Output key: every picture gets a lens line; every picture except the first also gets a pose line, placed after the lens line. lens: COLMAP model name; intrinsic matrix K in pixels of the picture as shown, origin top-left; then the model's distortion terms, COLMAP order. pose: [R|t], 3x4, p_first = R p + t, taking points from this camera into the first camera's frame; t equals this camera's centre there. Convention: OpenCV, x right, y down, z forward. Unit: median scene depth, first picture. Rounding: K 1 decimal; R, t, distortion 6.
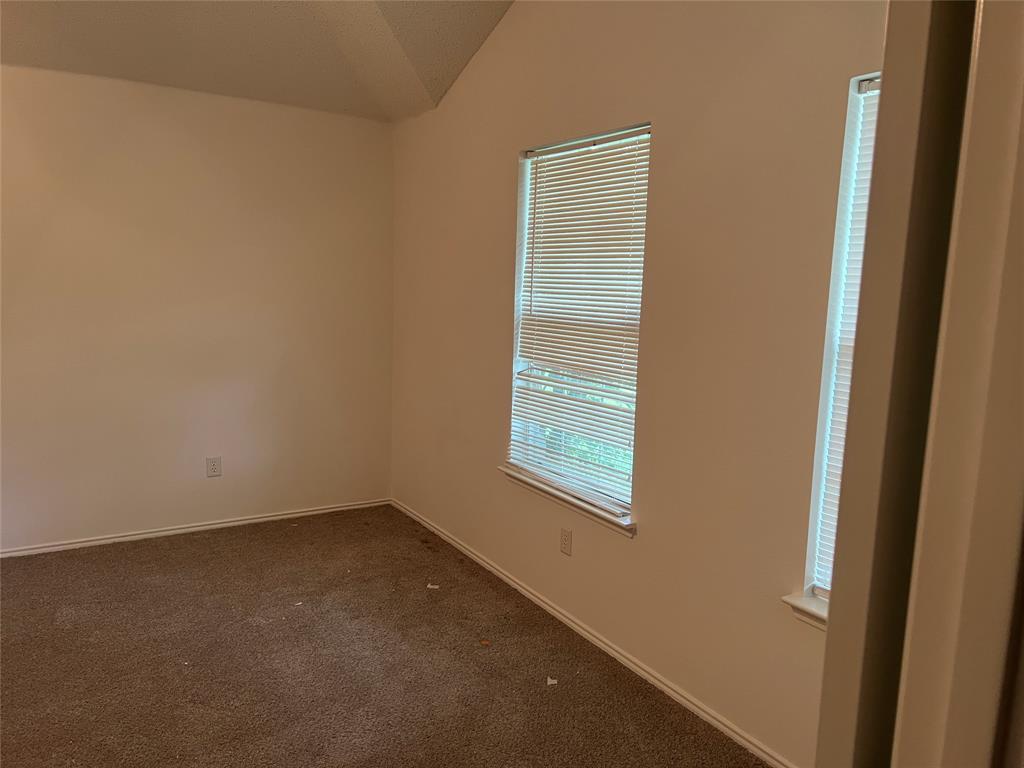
lens RADIAL K [[769.5, 0, 513.1], [0, 769.5, 387.8], [0, 0, 1]] dist [0.100200, -0.150216]
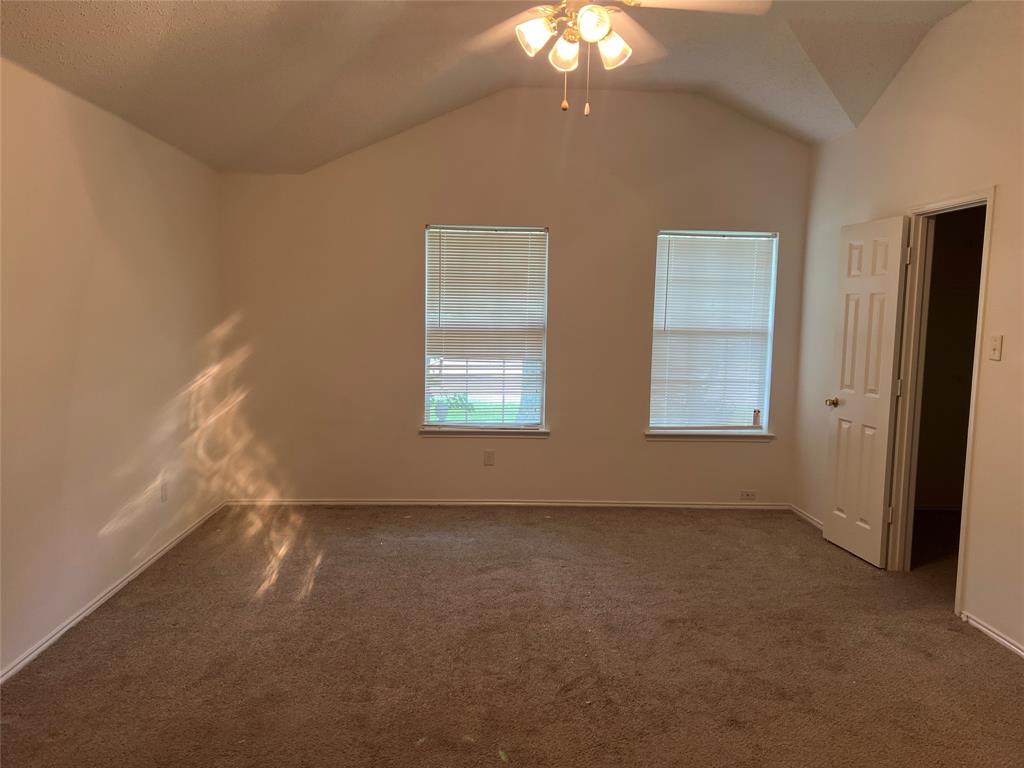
lens RADIAL K [[769.5, 0, 513.1], [0, 769.5, 387.8], [0, 0, 1]] dist [0.100200, -0.150216]
pose [[0.481765, -0.121255, 0.867871, -1.310170], [0.135671, 0.988760, 0.062832, -0.050974], [-0.865734, 0.087474, 0.492801, 0.096087]]
